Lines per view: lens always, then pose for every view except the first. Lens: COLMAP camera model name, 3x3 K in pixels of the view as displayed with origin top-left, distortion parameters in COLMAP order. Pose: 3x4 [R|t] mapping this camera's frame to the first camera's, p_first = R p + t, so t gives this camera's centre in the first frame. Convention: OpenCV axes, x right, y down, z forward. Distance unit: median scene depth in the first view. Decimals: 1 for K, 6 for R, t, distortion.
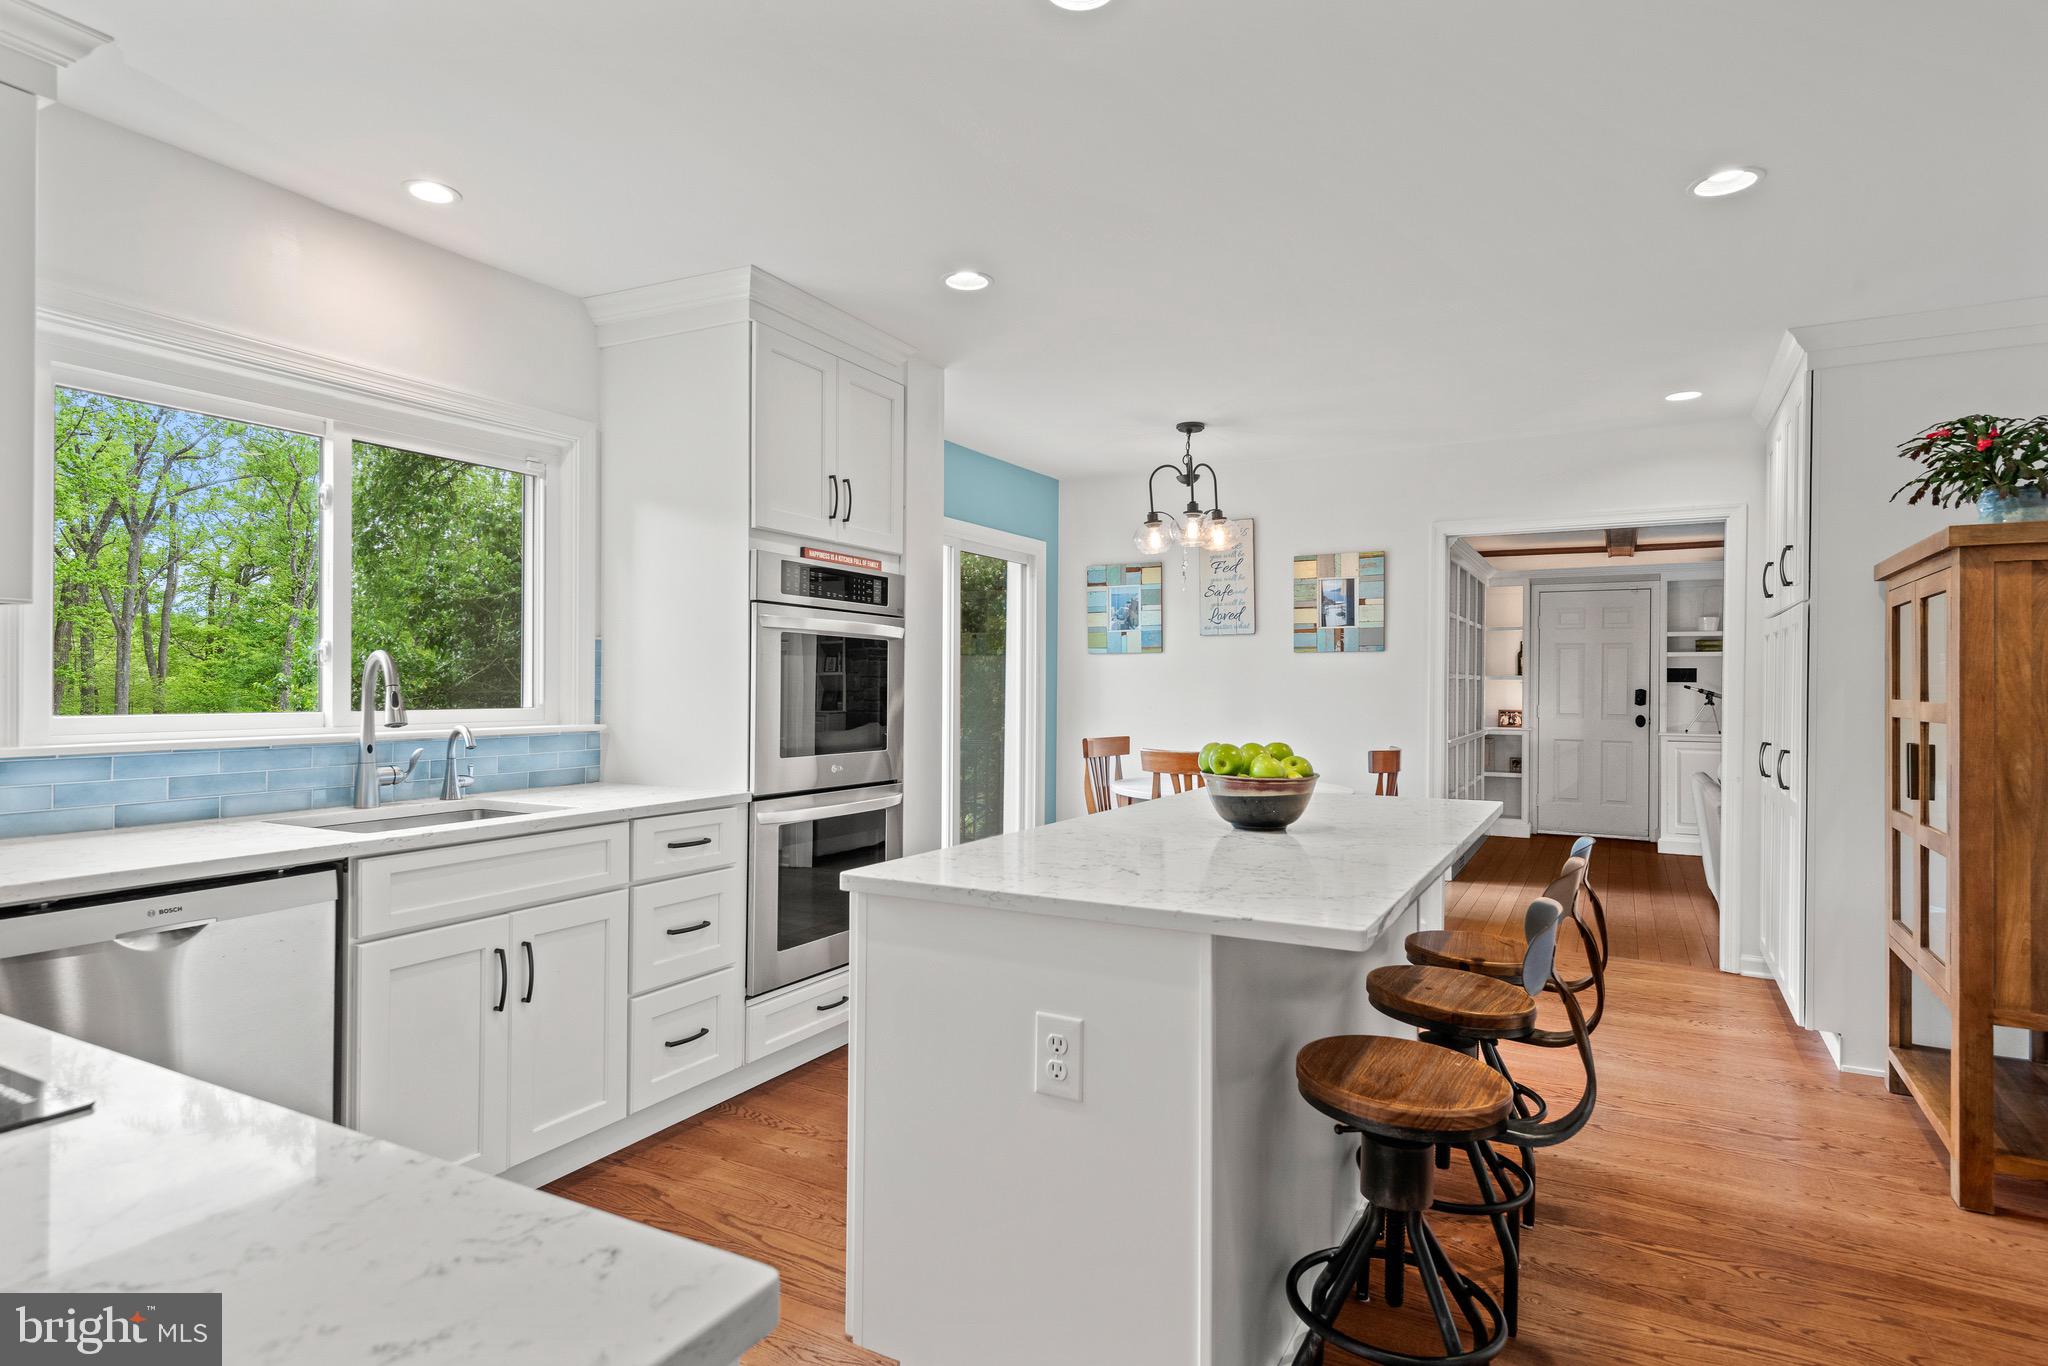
lens RADIAL K [[1094.4, 0, 1024.0], [0, 1094.4, 683.0], [0, 0, 1]] dist [0.037061, -0.001664]
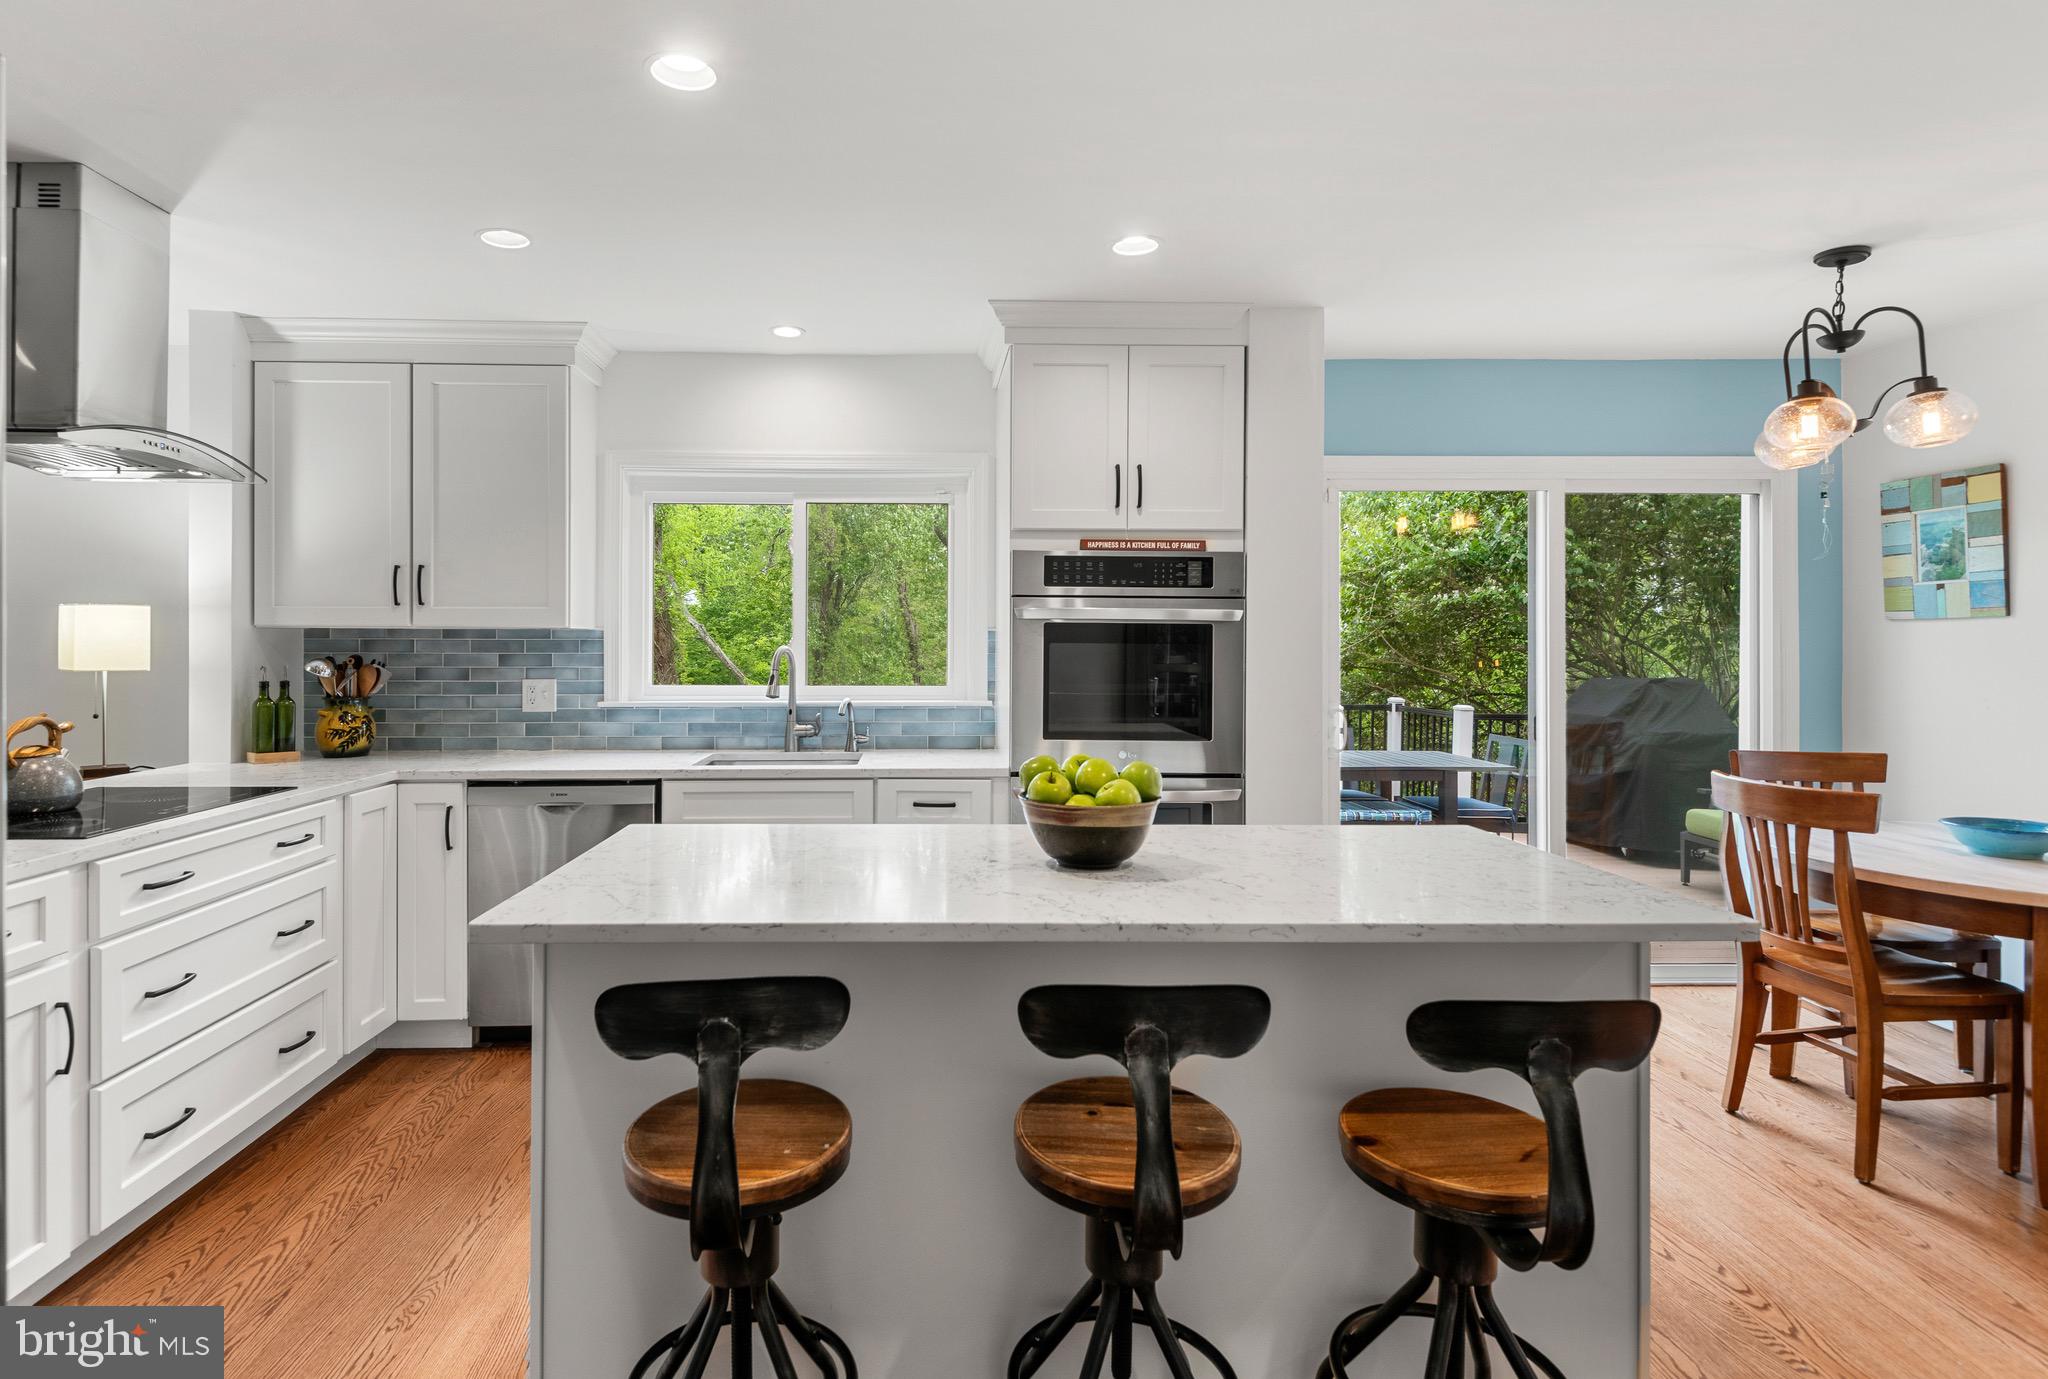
lens RADIAL K [[1057.7, 0, 1024.8], [0, 1057.7, 640.6], [0, 0, 1]] dist [0.001412, -0.000435]
pose [[0.495024, -0.004001, -0.868870, 0.619634], [0.002716, 0.999992, -0.003057, -0.024316], [0.868875, -0.000846, 0.495030, 0.442224]]
